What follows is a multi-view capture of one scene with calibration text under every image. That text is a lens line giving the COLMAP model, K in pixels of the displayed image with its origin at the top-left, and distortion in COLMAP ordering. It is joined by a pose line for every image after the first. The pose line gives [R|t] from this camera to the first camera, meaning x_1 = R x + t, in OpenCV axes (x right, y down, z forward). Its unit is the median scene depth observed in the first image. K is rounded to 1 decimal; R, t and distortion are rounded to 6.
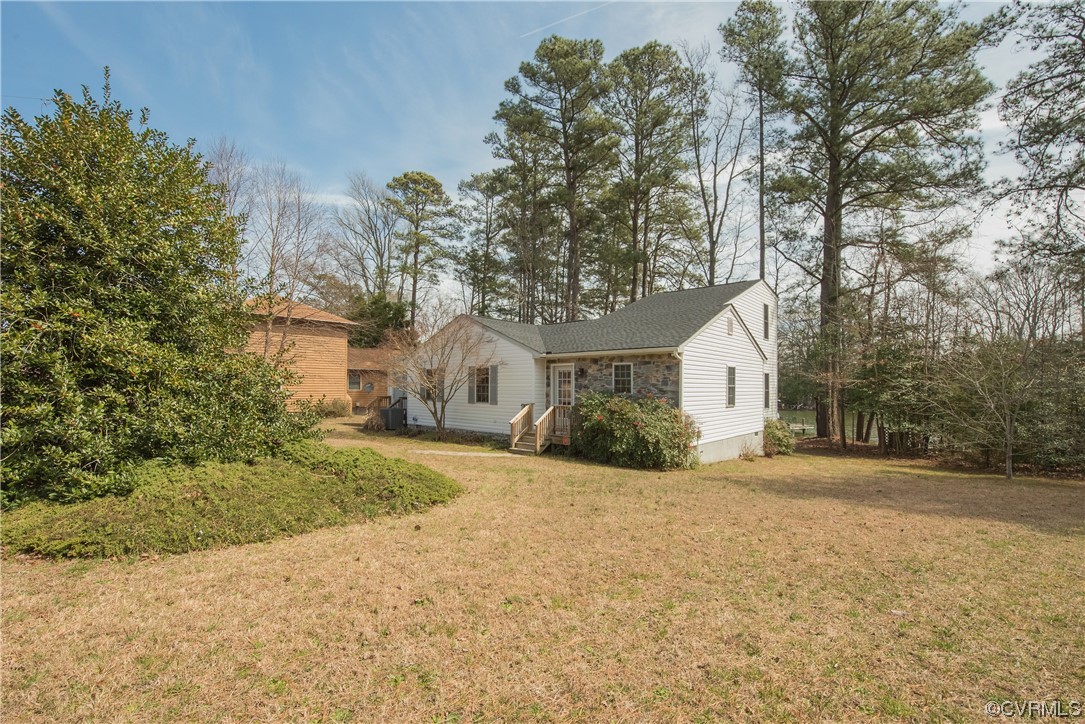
lens RADIAL K [[479.9, 0, 536.1], [0, 479.9, 379.1], [0, 0, 1]] dist [0.004220, 0.000032]
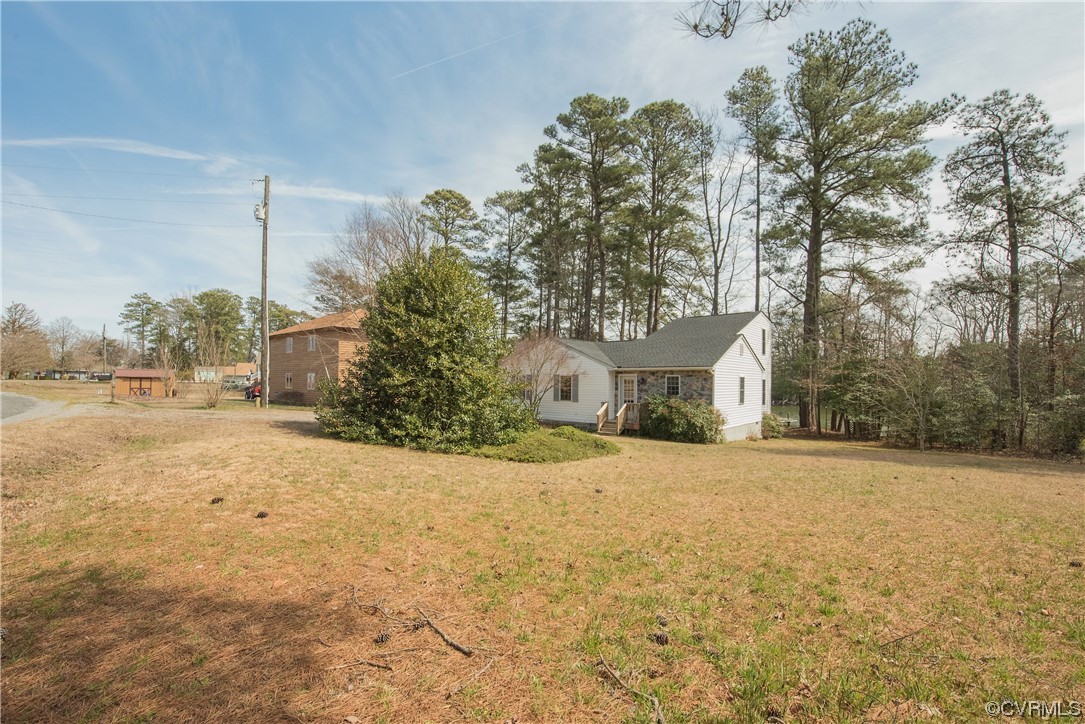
lens RADIAL K [[485.7, 0, 535.5], [0, 485.7, 378.3], [0, 0, 1]] dist [0.015621, -0.000440]
pose [[0.999536, 0.004078, 0.030189, -0.160623], [-0.004430, 0.999923, 0.011599, -0.021532], [-0.030139, -0.011727, 0.999477, -0.279582]]
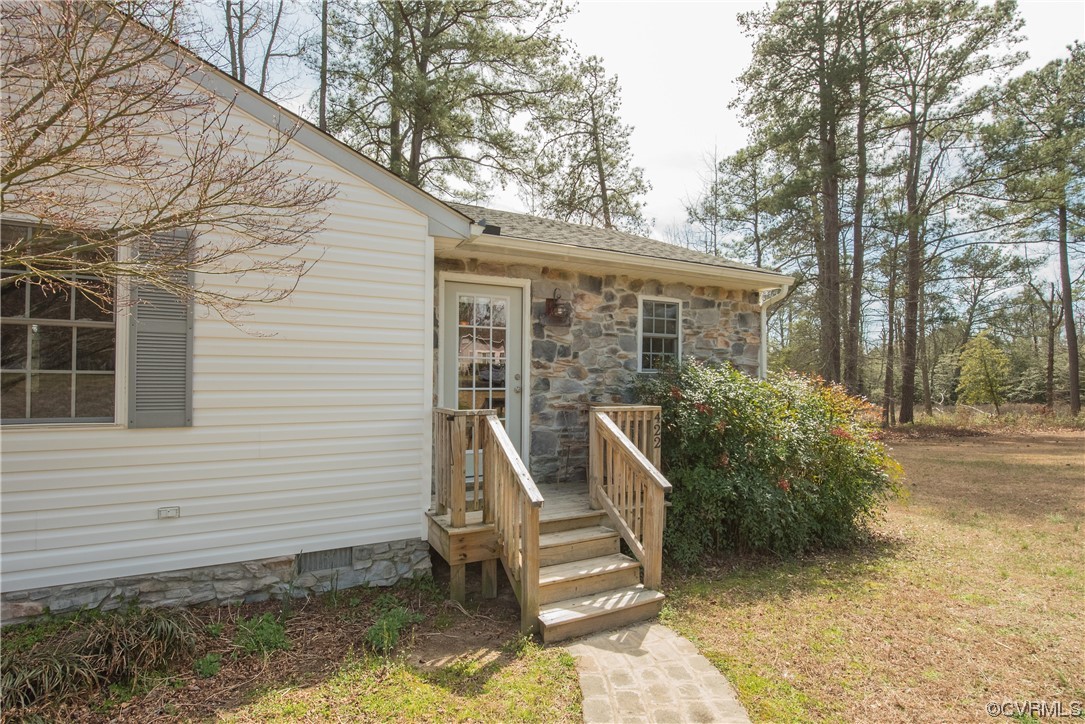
lens RADIAL K [[507.0, 0, 536.3], [0, 507.0, 377.9], [0, 0, 1]] dist [0.001337, -0.000016]
pose [[0.353225, 0.000003, 0.935538, -0.144264], [-0.015738, 0.999859, 0.005939, 0.018850], [-0.935406, -0.016821, 0.353175, 0.506089]]
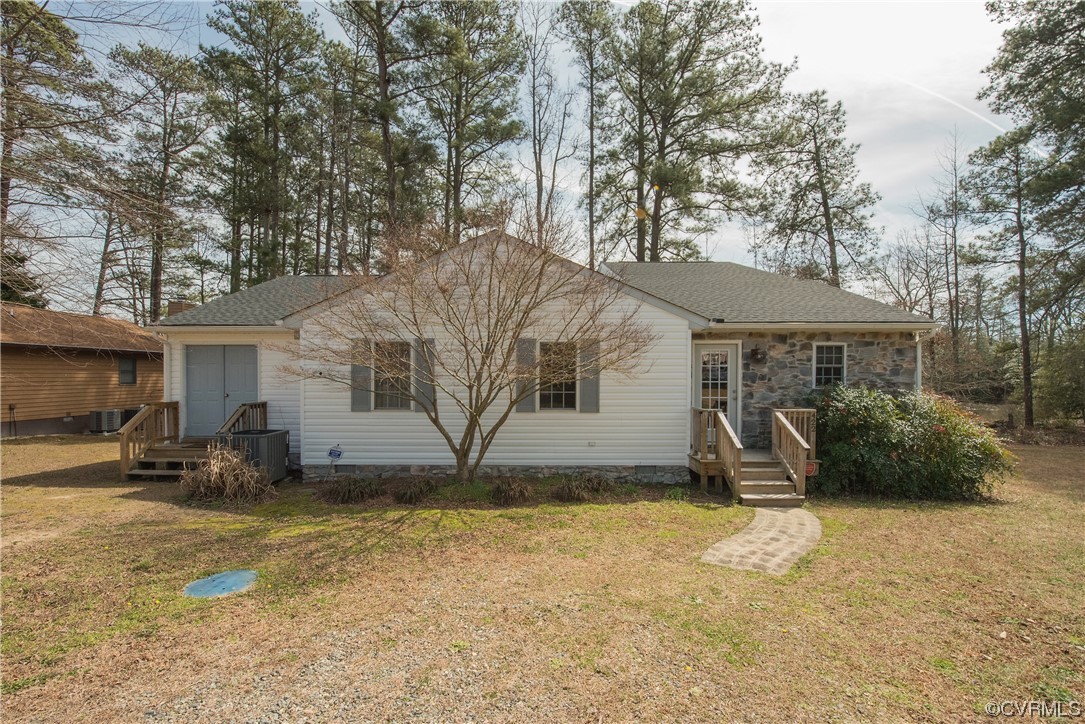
lens RADIAL K [[449.8, 0, 537.1], [0, 449.8, 379.1], [0, 0, 1]] dist [-0.014815, -0.000989]
pose [[0.740348, -0.012287, 0.672112, -0.297729], [-0.006583, 0.999652, 0.025527, 0.002548], [-0.672192, -0.023323, 0.740010, 0.433180]]
